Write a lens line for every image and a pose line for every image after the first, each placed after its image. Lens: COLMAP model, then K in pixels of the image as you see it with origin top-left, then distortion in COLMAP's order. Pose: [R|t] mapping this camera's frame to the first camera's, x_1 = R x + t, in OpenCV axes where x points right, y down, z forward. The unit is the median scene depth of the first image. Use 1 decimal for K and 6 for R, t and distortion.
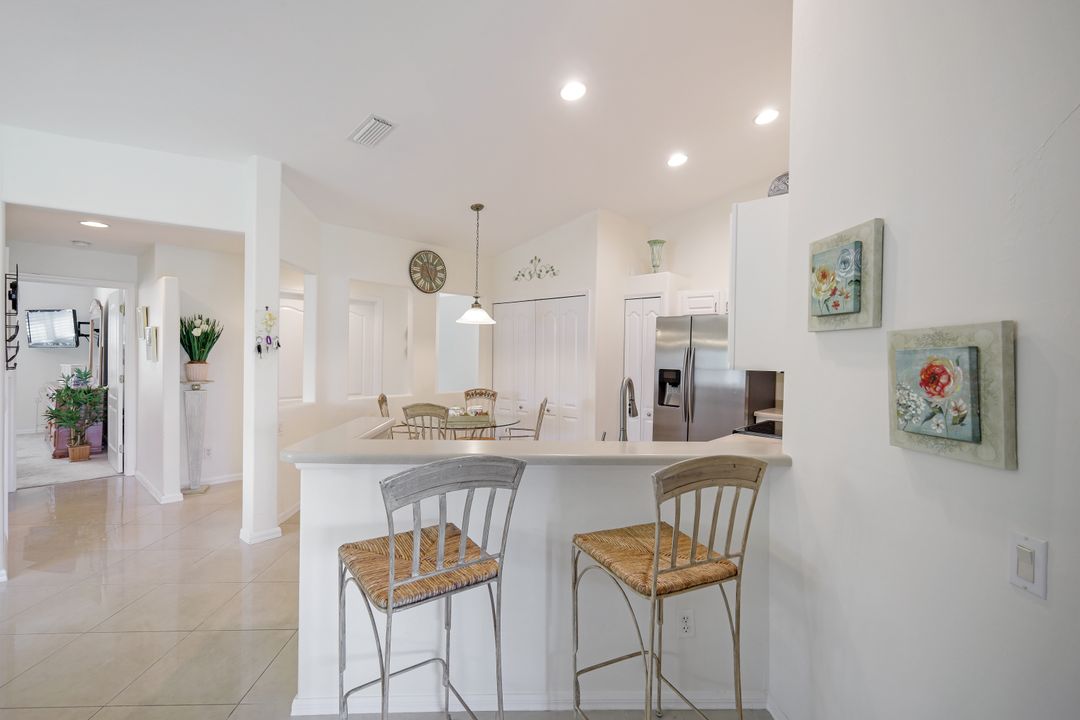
lens RADIAL K [[473.8, 0, 552.6], [0, 473.8, 356.4], [0, 0, 1]] dist [0.003216, -0.001394]
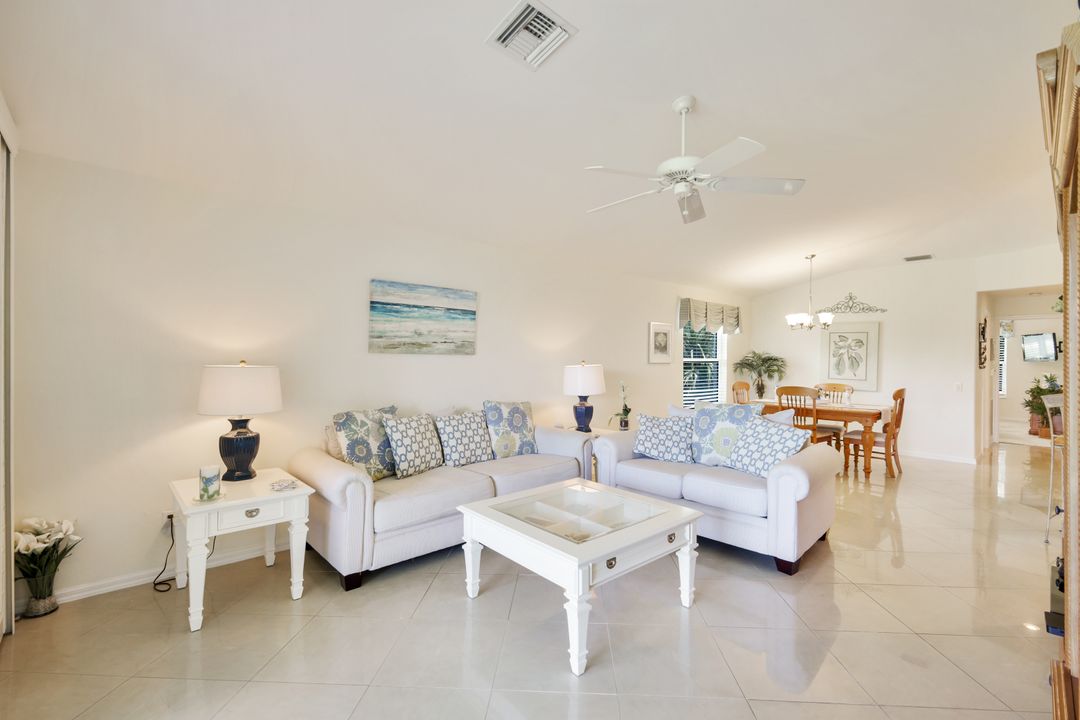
lens RADIAL K [[473.8, 0, 547.9], [0, 473.8, 360.3], [0, 0, 1]] dist [0.003216, -0.001394]
pose [[-0.100582, -0.009802, -0.994880, 0.772000], [-0.021619, 0.999737, -0.007664, 0.033031], [0.994694, 0.020737, -0.100768, -0.475495]]
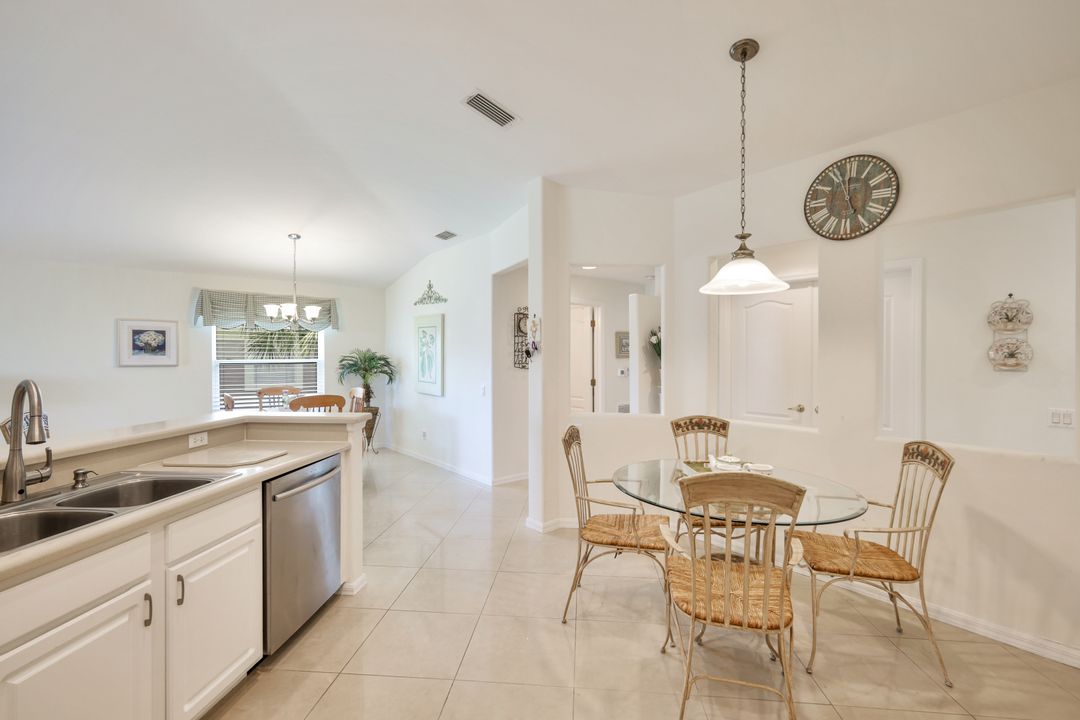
lens RADIAL K [[473.8, 0, 535.9], [0, 473.8, 349.8], [0, 0, 1]] dist [0.003216, -0.001394]
pose [[-0.164182, -0.030862, -0.985947, 0.359308], [-0.010264, 0.999510, -0.029577, 0.006949], [0.986377, 0.005263, -0.164418, 0.901883]]
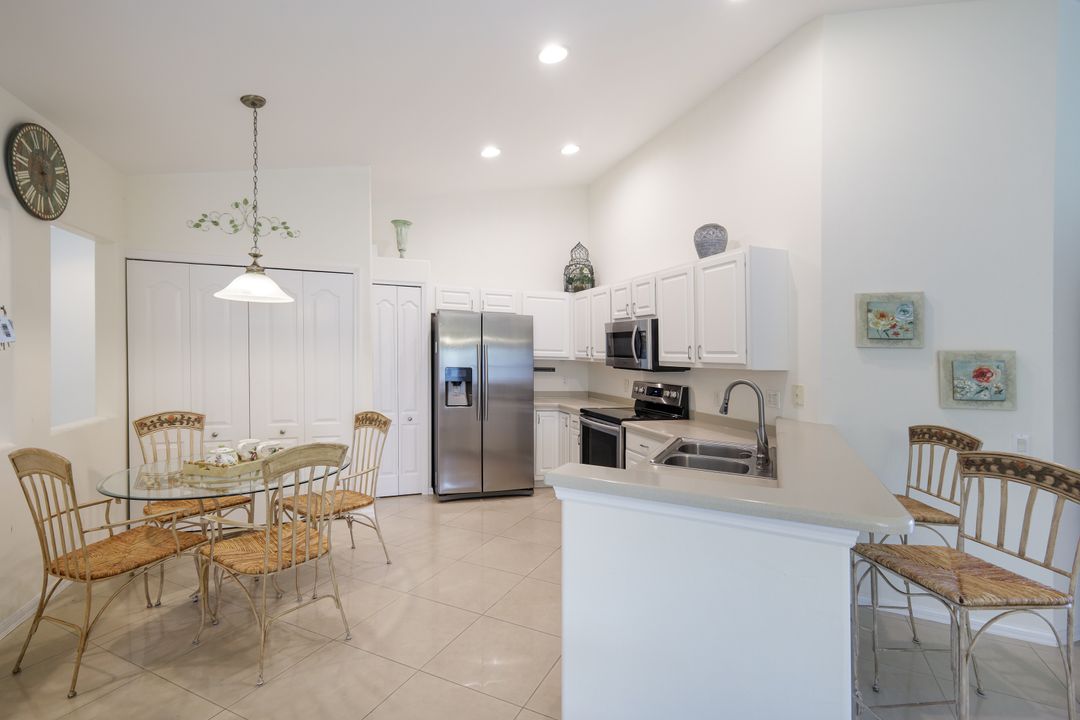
lens RADIAL K [[473.8, 0, 531.5], [0, 473.8, 362.2], [0, 0, 1]] dist [0.003216, -0.001394]
pose [[0.490963, -0.021746, 0.870909, -0.522908], [-0.008914, 0.999511, 0.029982, -0.014088], [-0.871135, -0.022483, 0.490529, 0.423229]]
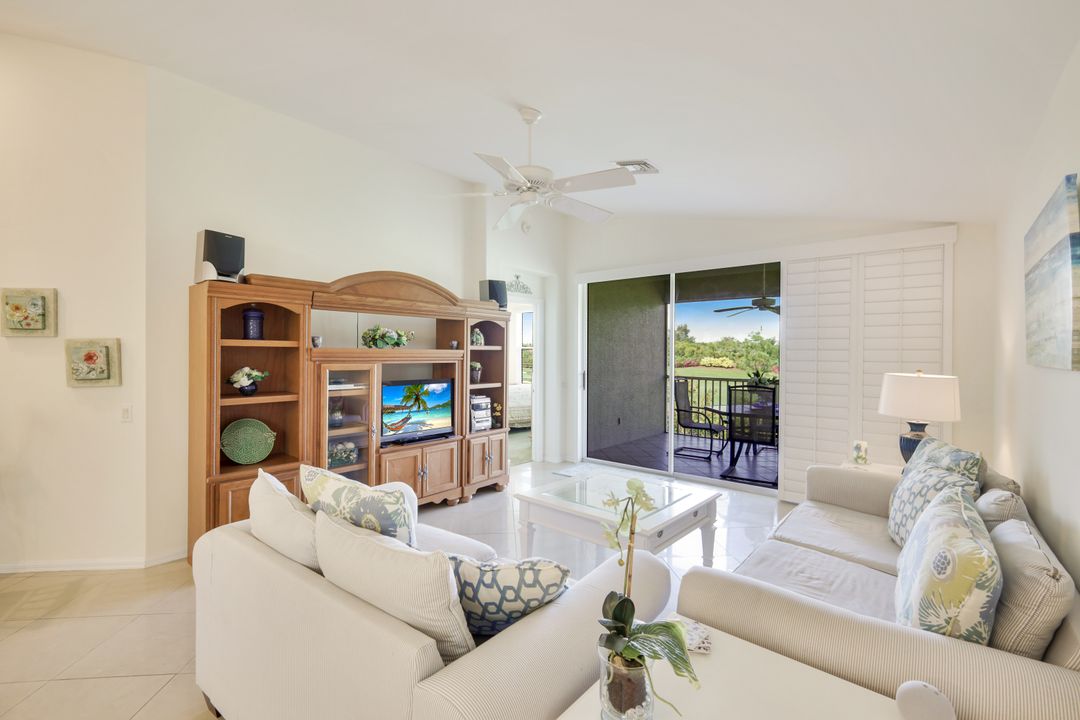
lens RADIAL K [[473.8, 0, 547.4], [0, 473.8, 353.2], [0, 0, 1]] dist [0.003216, -0.001394]
pose [[-0.033659, -0.016461, 0.999298, -0.480912], [0.006016, 0.999843, 0.016673, -0.002324], [-0.999415, 0.006573, -0.033555, -0.365876]]
